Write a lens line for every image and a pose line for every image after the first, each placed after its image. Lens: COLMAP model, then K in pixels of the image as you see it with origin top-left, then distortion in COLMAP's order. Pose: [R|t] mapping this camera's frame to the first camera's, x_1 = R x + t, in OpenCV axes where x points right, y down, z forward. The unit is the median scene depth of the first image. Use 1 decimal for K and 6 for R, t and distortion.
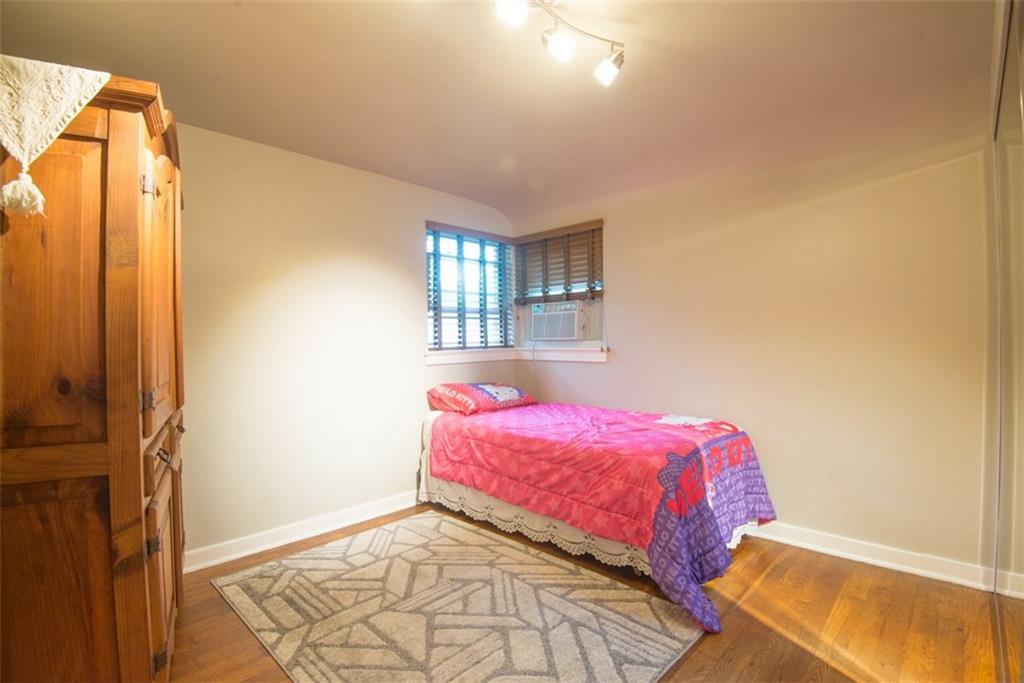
lens RADIAL K [[476.4, 0, 510.0], [0, 476.4, 342.6], [0, 0, 1]] dist [-0.029550, -0.007854]
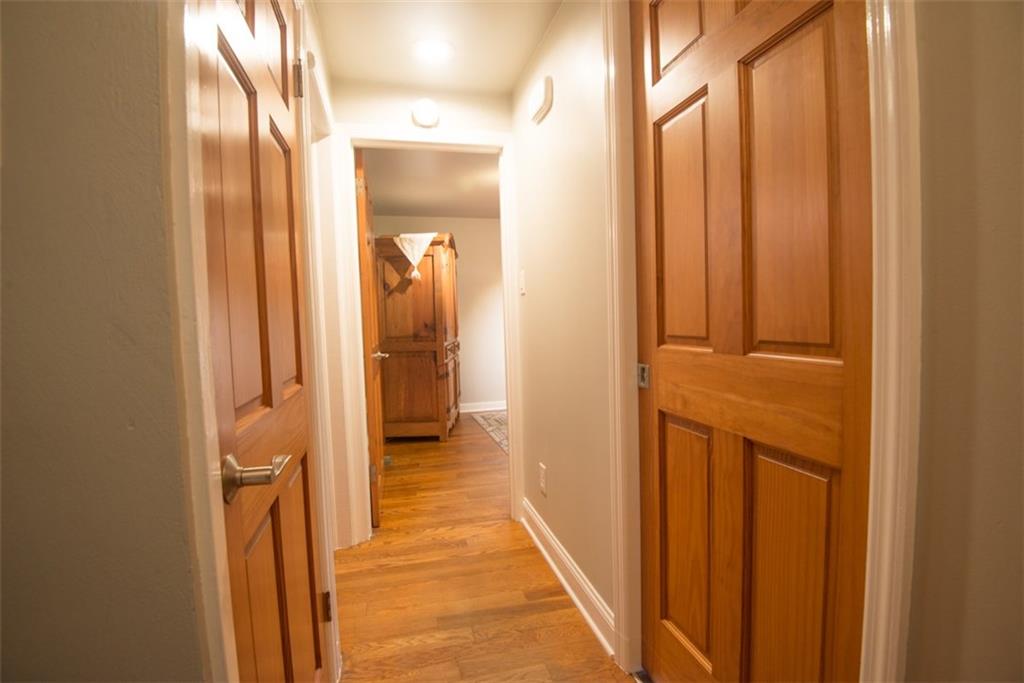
lens RADIAL K [[476.4, 0, 512.5], [0, 476.4, 341.1], [0, 0, 1]] dist [-0.029550, -0.007854]
pose [[0.857548, 0.009402, -0.514318, 1.497680], [0.018405, 0.998632, 0.048944, 0.044479], [0.514074, -0.051438, 0.856202, -1.810451]]
